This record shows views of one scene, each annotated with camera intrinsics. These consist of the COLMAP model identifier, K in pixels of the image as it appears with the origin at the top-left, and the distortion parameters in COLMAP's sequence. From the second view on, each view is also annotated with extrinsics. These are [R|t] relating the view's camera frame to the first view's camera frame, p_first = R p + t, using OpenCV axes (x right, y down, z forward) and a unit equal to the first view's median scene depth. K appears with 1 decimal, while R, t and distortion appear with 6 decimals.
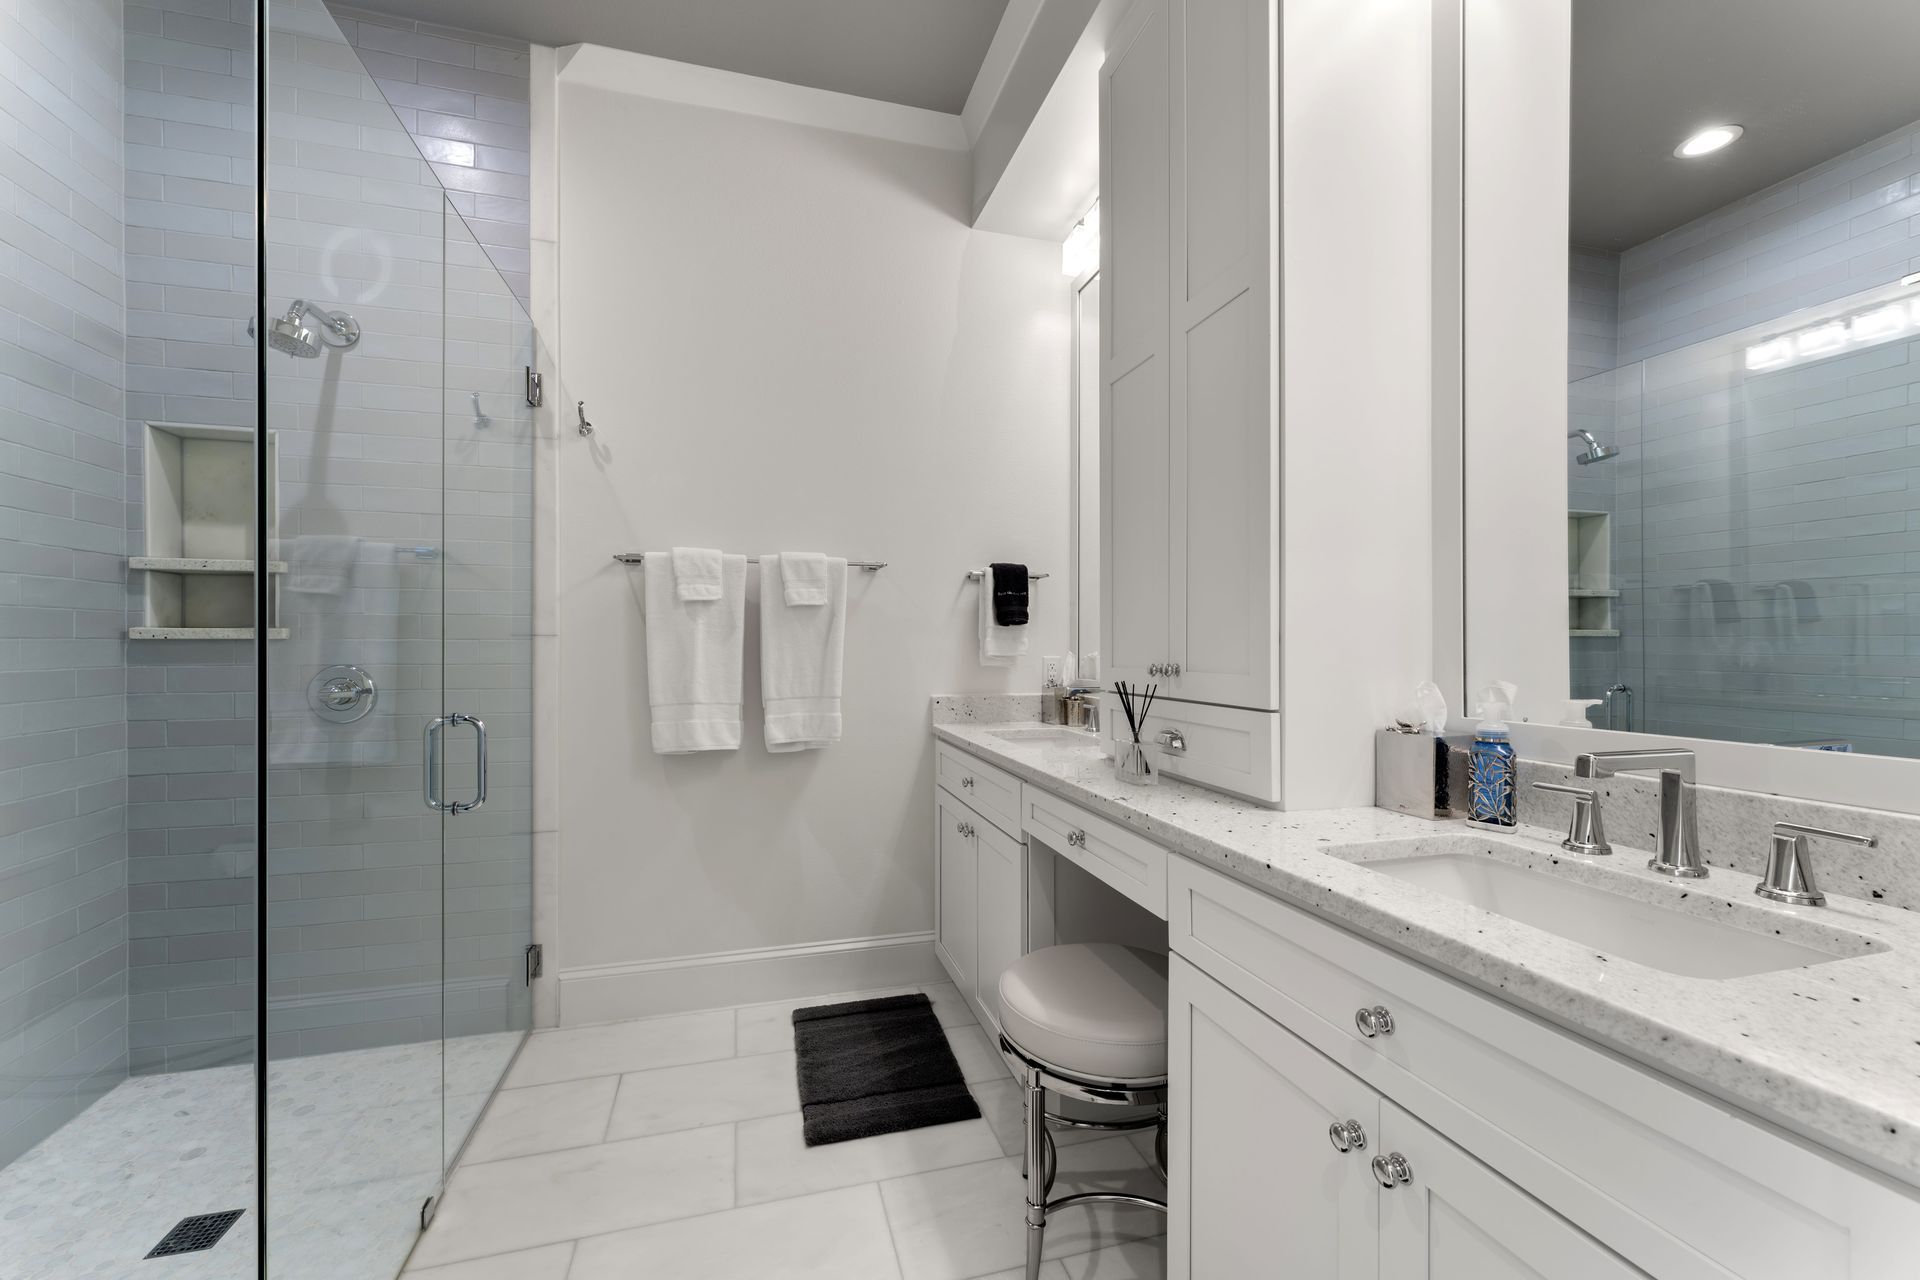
lens RADIAL K [[818.9, 0, 954.9], [0, 818.9, 633.8], [0, 0, 1]] dist [-0.001436, -0.000152]
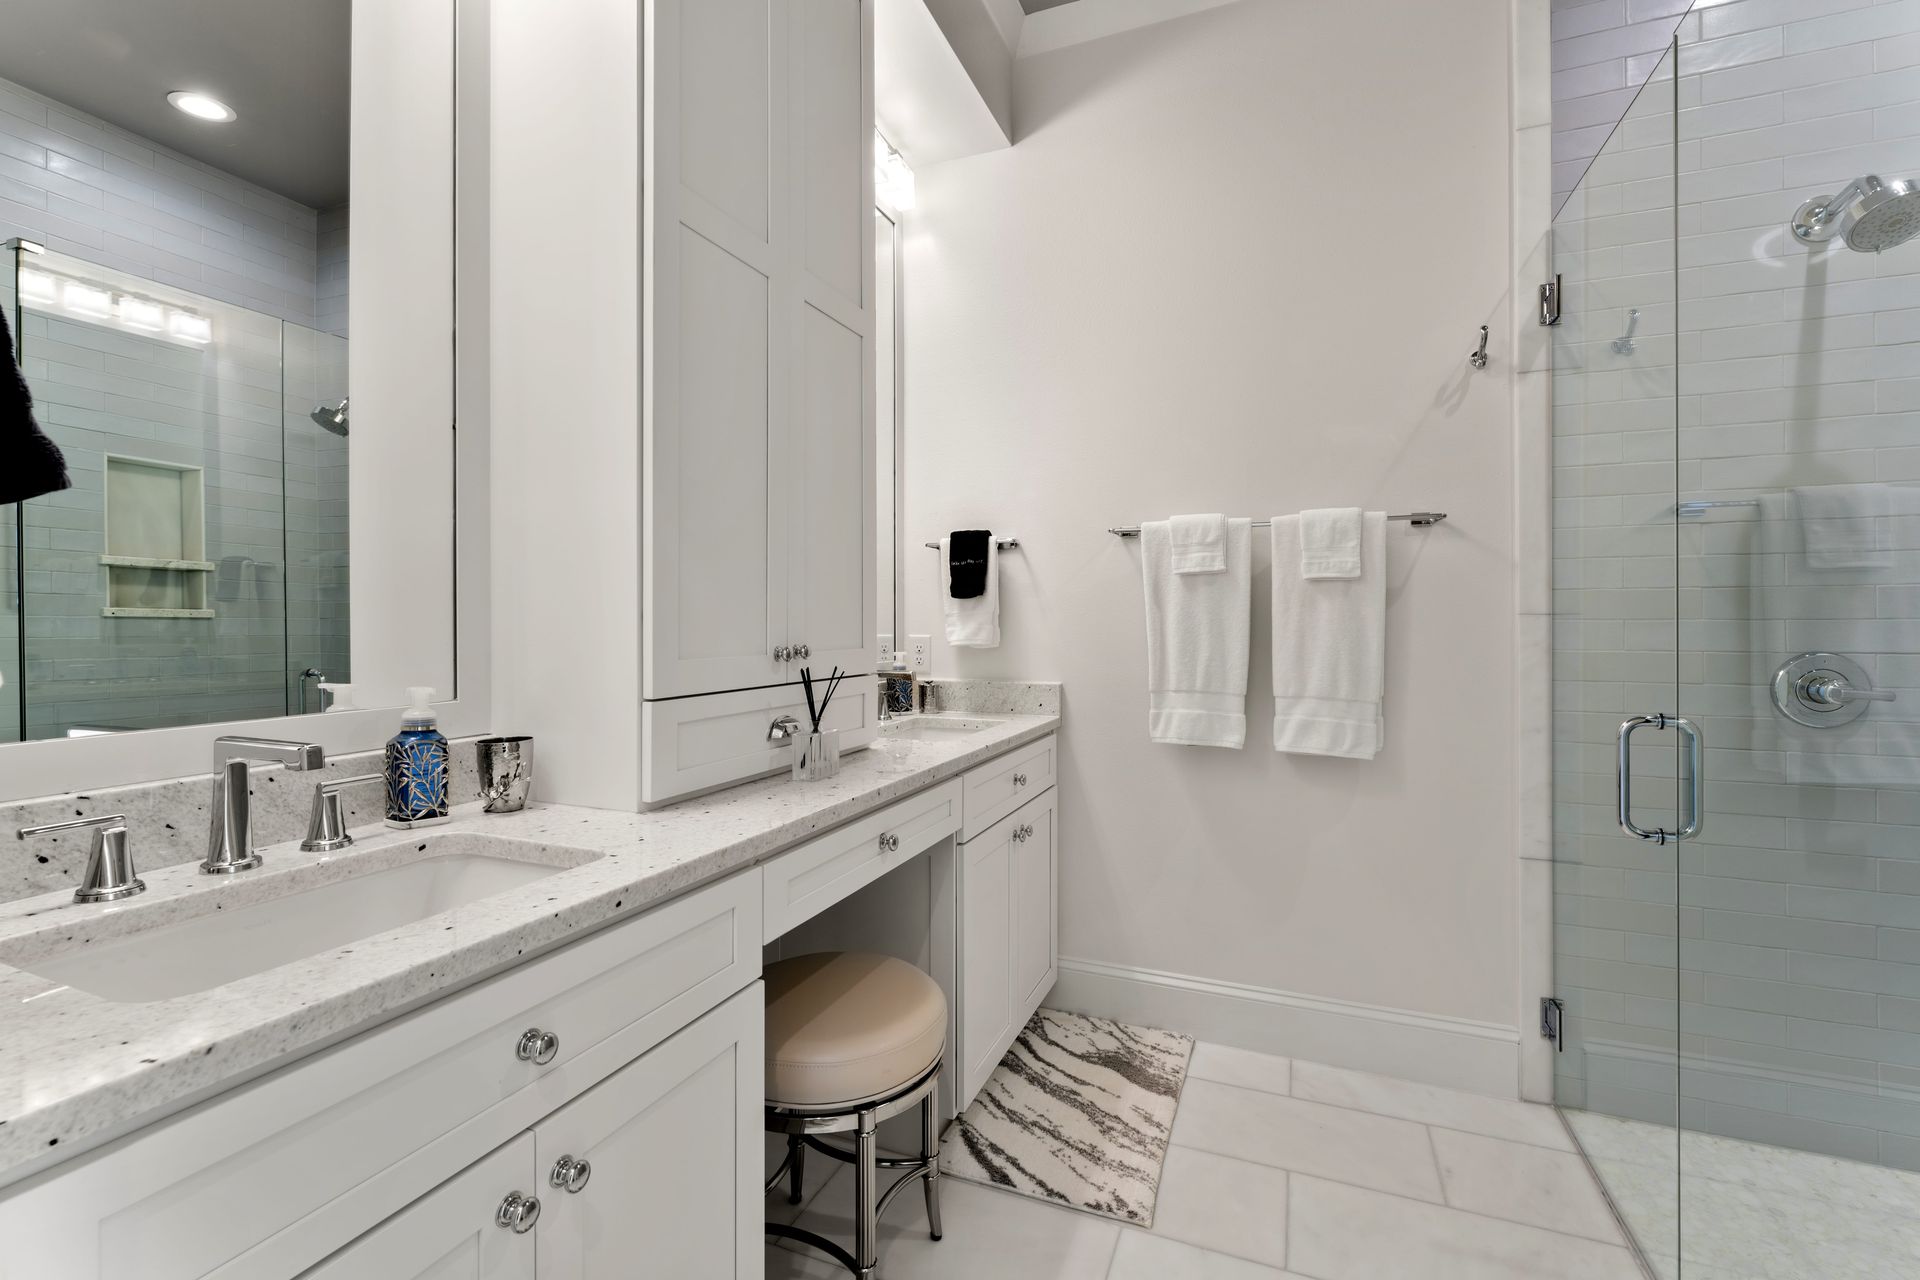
lens RADIAL K [[818.9, 0, 954.9], [0, 818.9, 633.8], [0, 0, 1]] dist [-0.001436, -0.000152]
pose [[-0.784368, -0.006103, 0.620266, -0.410506], [-0.008804, 0.999960, -0.001293, 0.022106], [-0.620233, -0.006475, -0.784391, 1.478040]]
